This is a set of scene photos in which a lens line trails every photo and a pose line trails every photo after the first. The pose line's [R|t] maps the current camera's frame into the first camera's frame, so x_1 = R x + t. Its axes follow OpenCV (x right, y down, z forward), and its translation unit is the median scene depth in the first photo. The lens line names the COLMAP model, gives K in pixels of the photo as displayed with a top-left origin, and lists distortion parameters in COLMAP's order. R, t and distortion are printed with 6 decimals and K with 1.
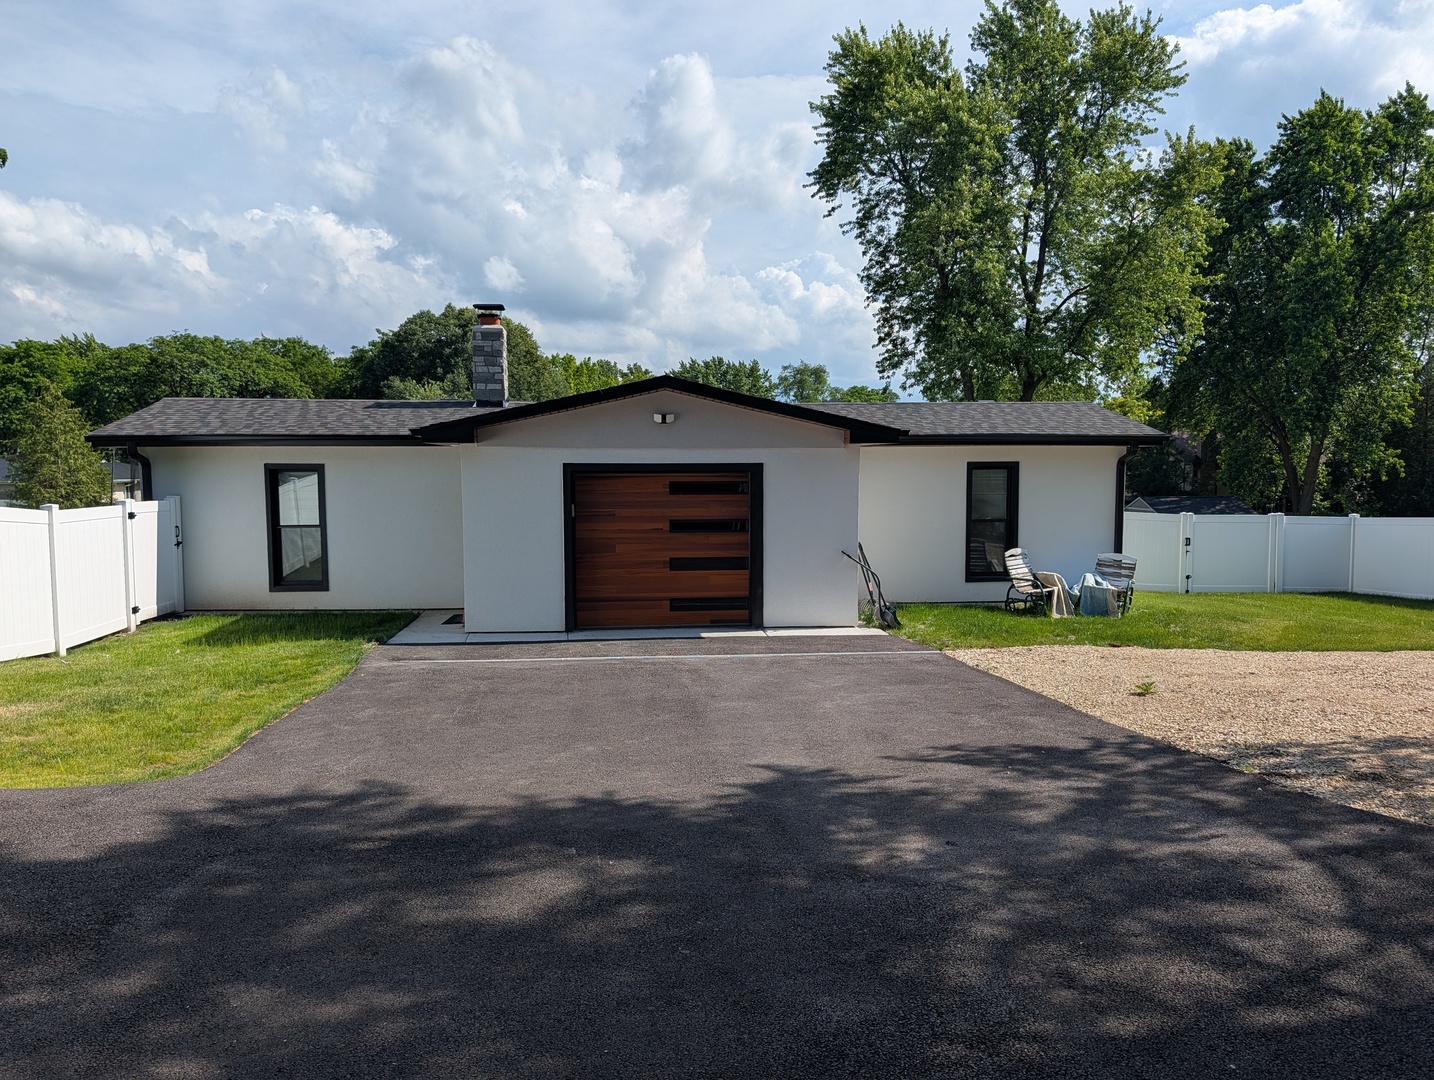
lens RADIAL K [[1021.4, 0, 720.0], [0, 1021.4, 544.4], [0, 0, 1]] dist [0.000944, -0.004025]
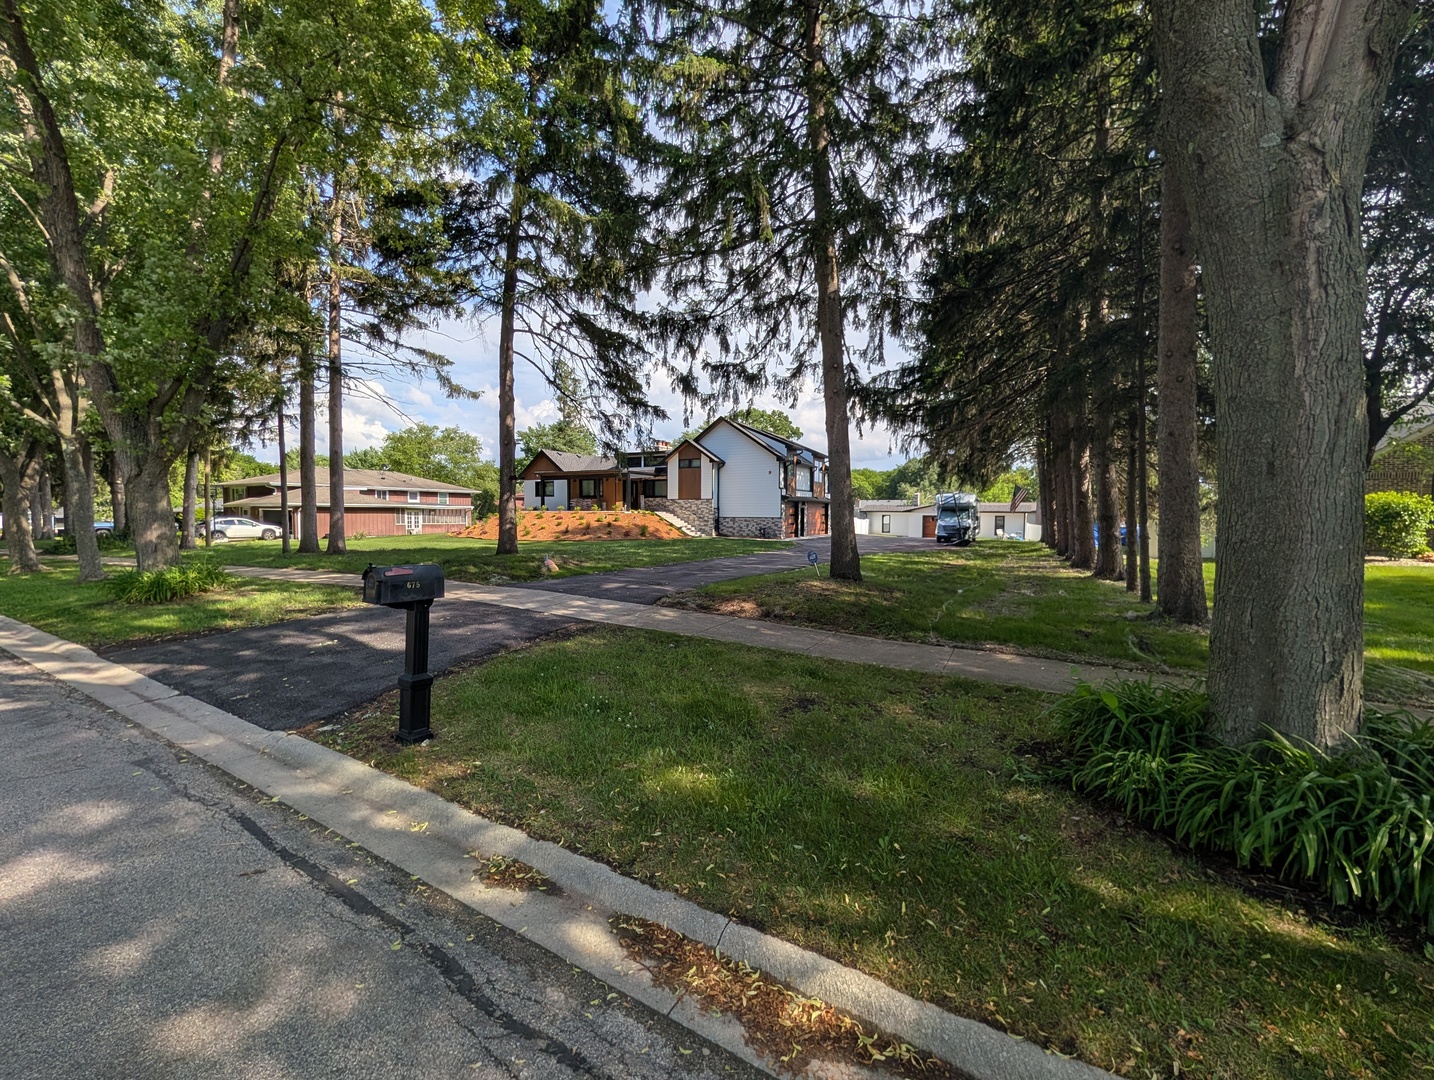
lens RADIAL K [[550.8, 0, 717.0], [0, 550.8, 524.4], [0, 0, 1]] dist [-0.000831, 0.000067]
pose [[0.806888, 0.017839, -0.590435, 0.159420], [-0.052691, 0.997733, -0.041862, 0.037277], [0.588350, 0.064889, 0.805999, -0.491685]]
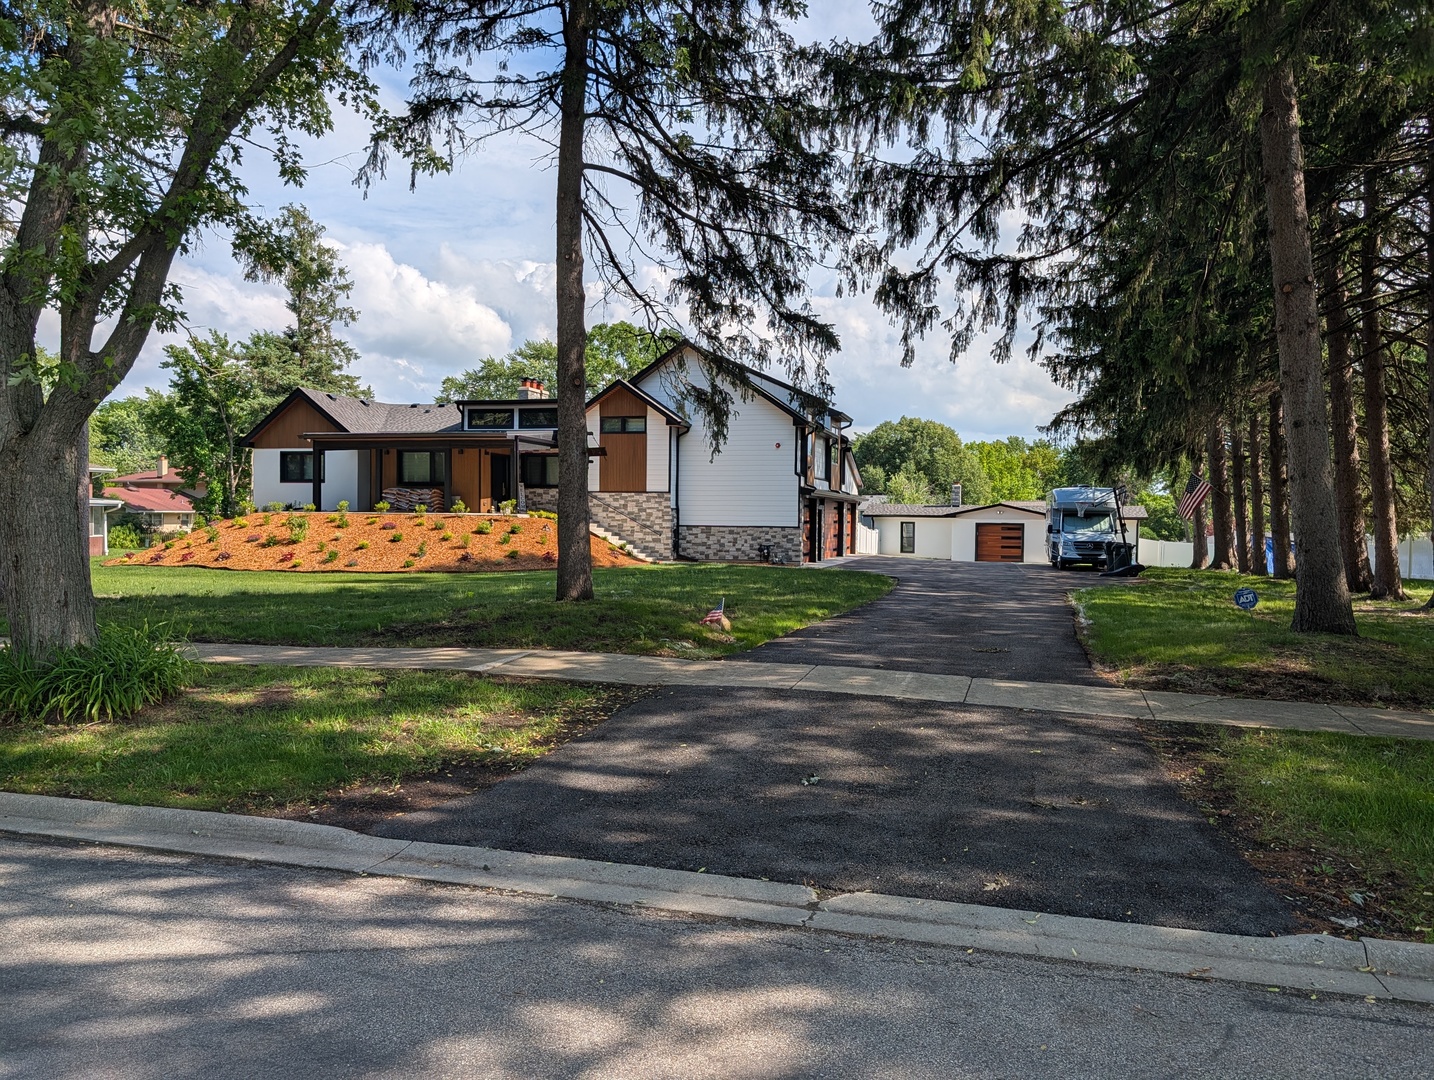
lens RADIAL K [[1021.4, 0, 720.6], [0, 1021.4, 539.7], [0, 0, 1]] dist [0.000944, -0.004025]
pose [[0.921862, 0.019763, -0.387014, 0.083394], [-0.042470, 0.997835, -0.050209, 0.040438], [0.385184, 0.062722, 0.920706, -0.537213]]
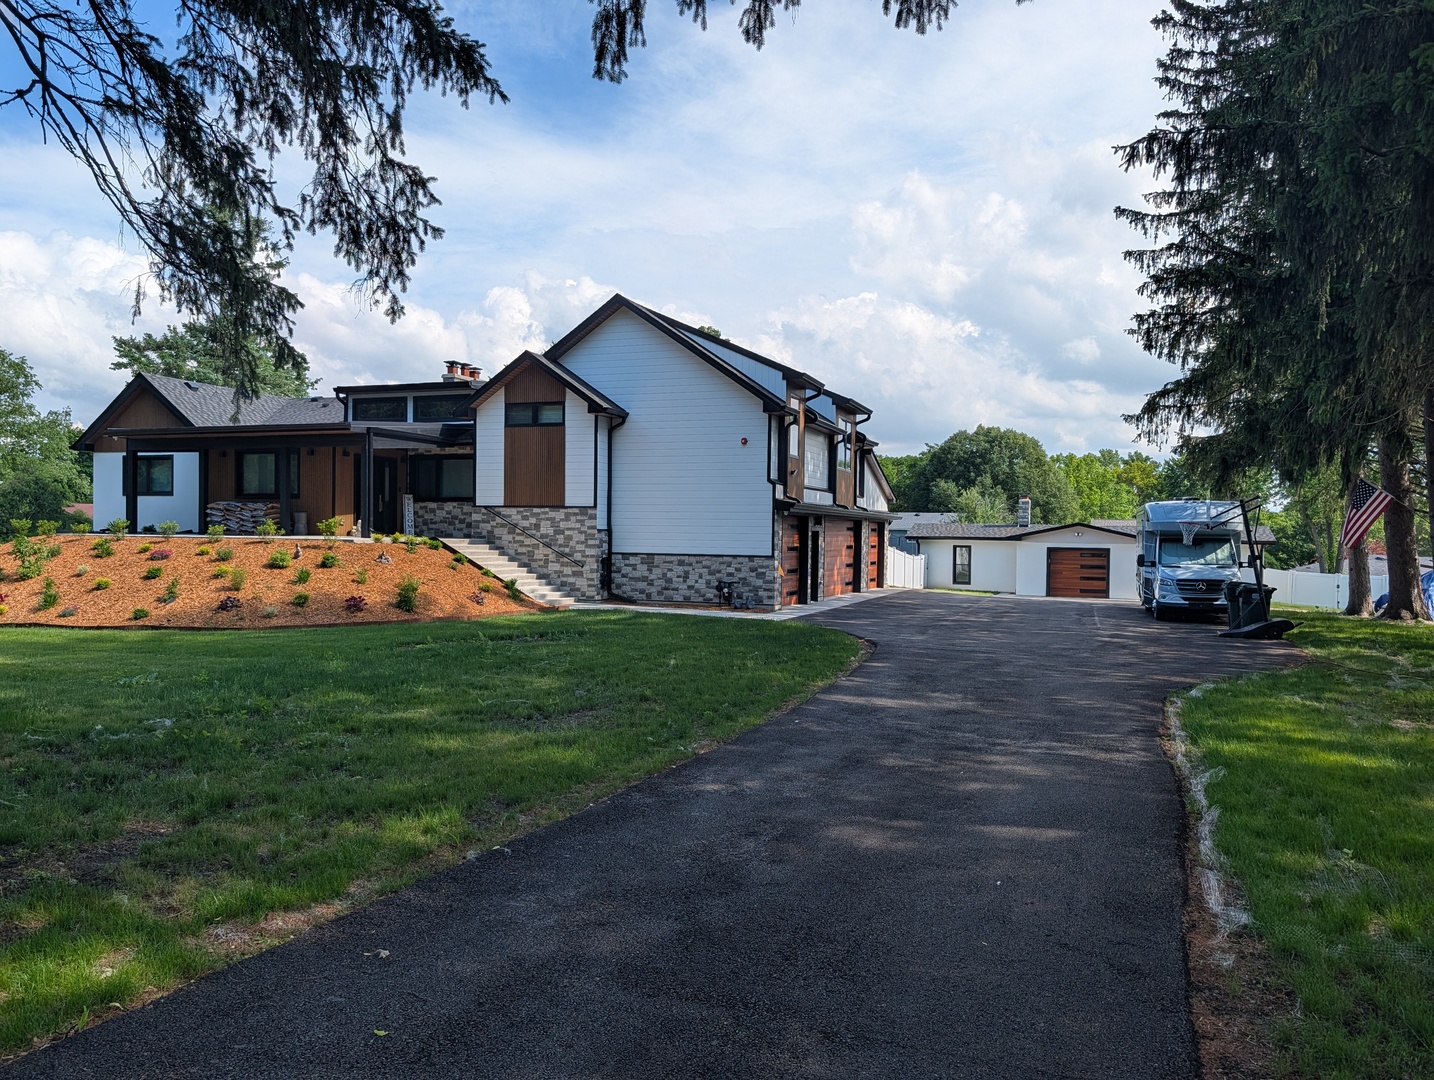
lens RADIAL K [[1021.4, 0, 719.6], [0, 1021.4, 546.5], [0, 0, 1]] dist [0.000944, -0.004025]
pose [[0.885070, 0.018251, -0.465100, 0.073561], [-0.050450, 0.997106, -0.056876, 0.026496], [0.462715, 0.073804, 0.883429, -0.396223]]
